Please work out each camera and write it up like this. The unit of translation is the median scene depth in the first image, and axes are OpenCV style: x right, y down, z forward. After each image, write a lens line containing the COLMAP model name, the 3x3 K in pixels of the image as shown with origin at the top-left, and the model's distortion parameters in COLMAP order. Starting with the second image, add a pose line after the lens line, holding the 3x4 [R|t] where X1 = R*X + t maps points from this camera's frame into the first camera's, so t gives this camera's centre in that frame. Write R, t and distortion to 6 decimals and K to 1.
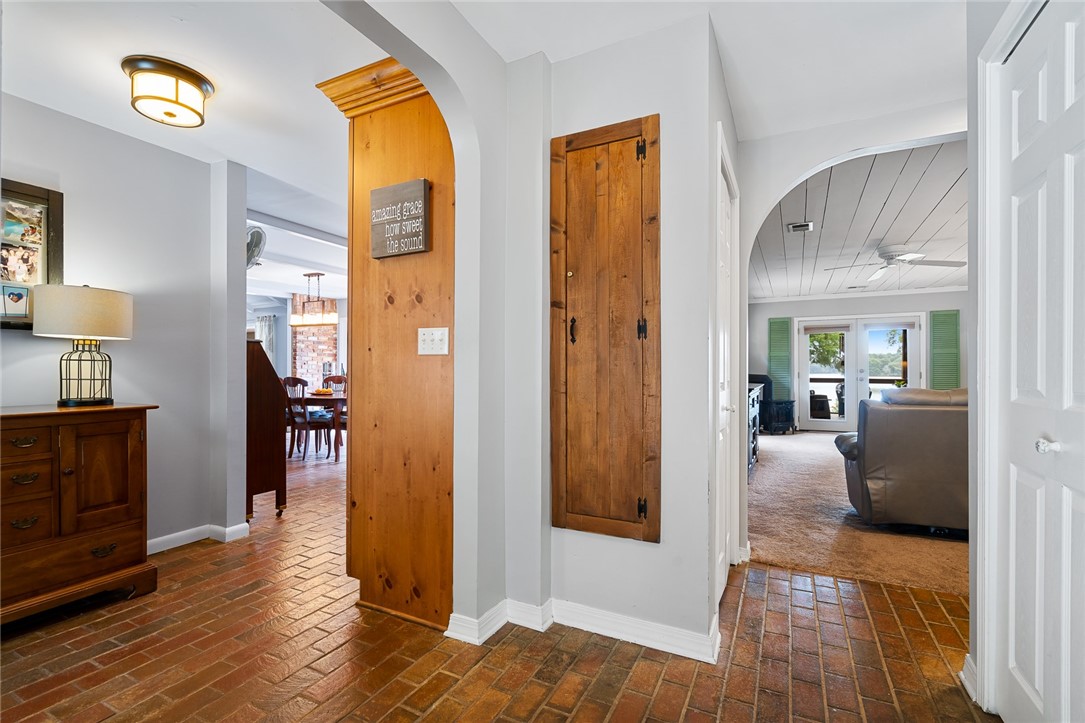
lens RADIAL K [[495.0, 0, 539.7], [0, 495.0, 371.3], [0, 0, 1]] dist [-0.001966, 0.000090]
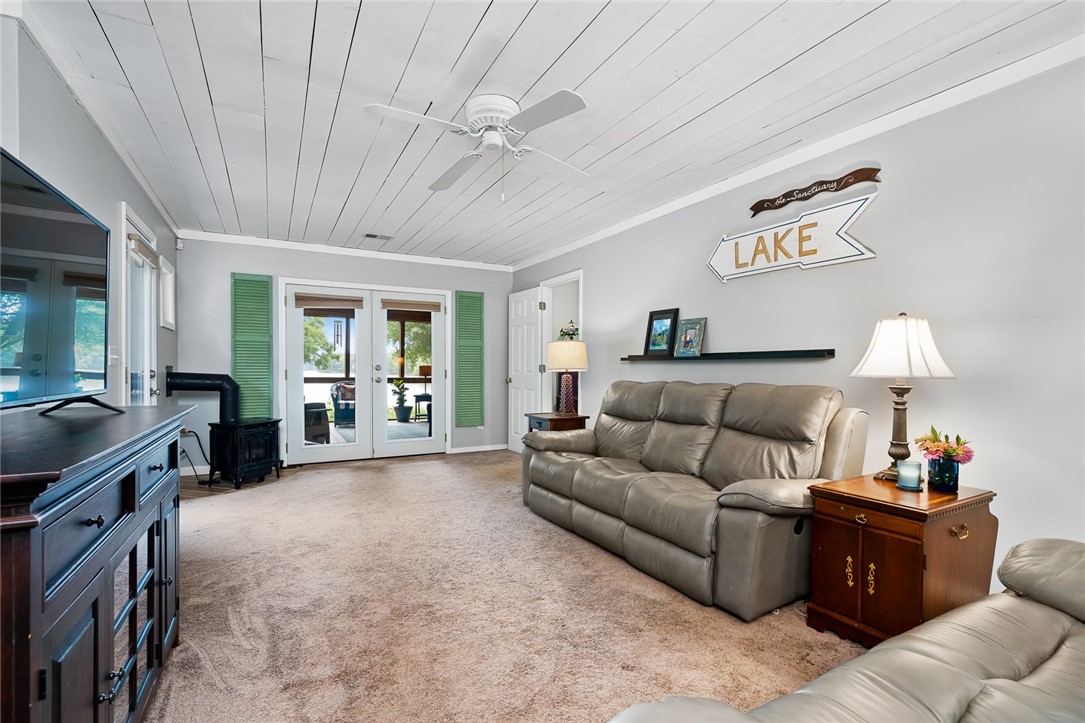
lens RADIAL K [[495.0, 0, 546.6], [0, 495.0, 376.3], [0, 0, 1]] dist [-0.001966, 0.000090]
pose [[0.556005, -0.010582, 0.831112, 0.202572], [-0.001666, 0.999903, 0.013845, 0.001212], [-0.831178, -0.009082, 0.555933, 0.408082]]
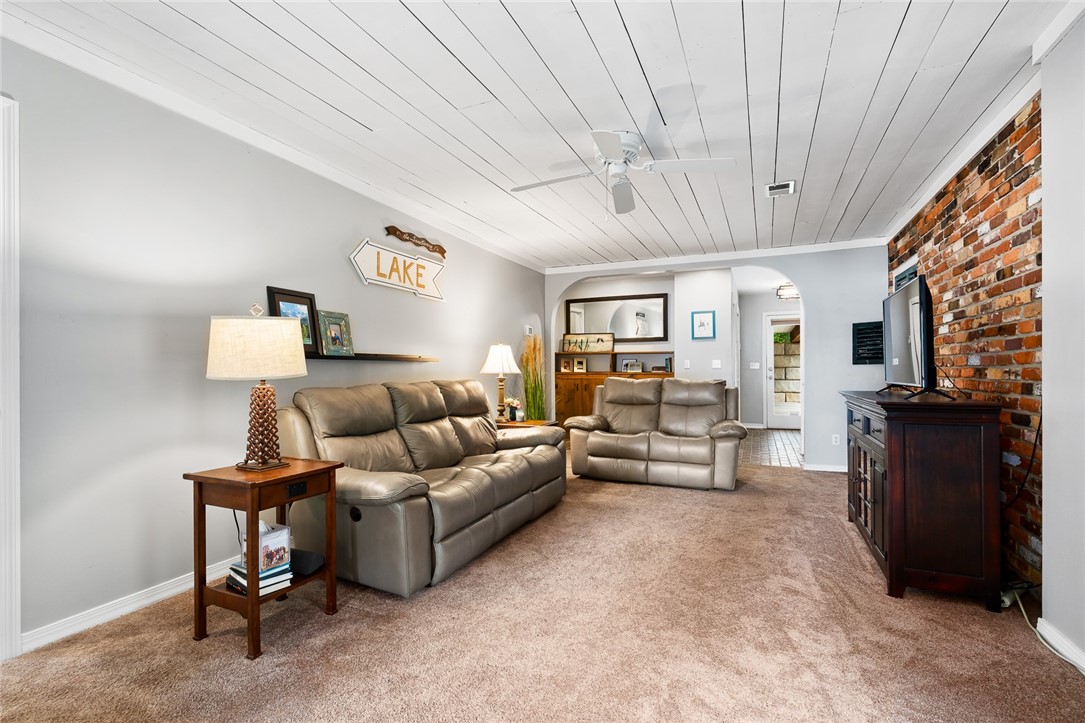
lens RADIAL K [[495.0, 0, 544.7], [0, 495.0, 366.5], [0, 0, 1]] dist [-0.001966, 0.000090]
pose [[-0.998950, -0.003815, -0.045661, 0.424440], [-0.003725, 0.999991, -0.002050, -0.001041], [0.045668, -0.001878, -0.998955, 0.808769]]
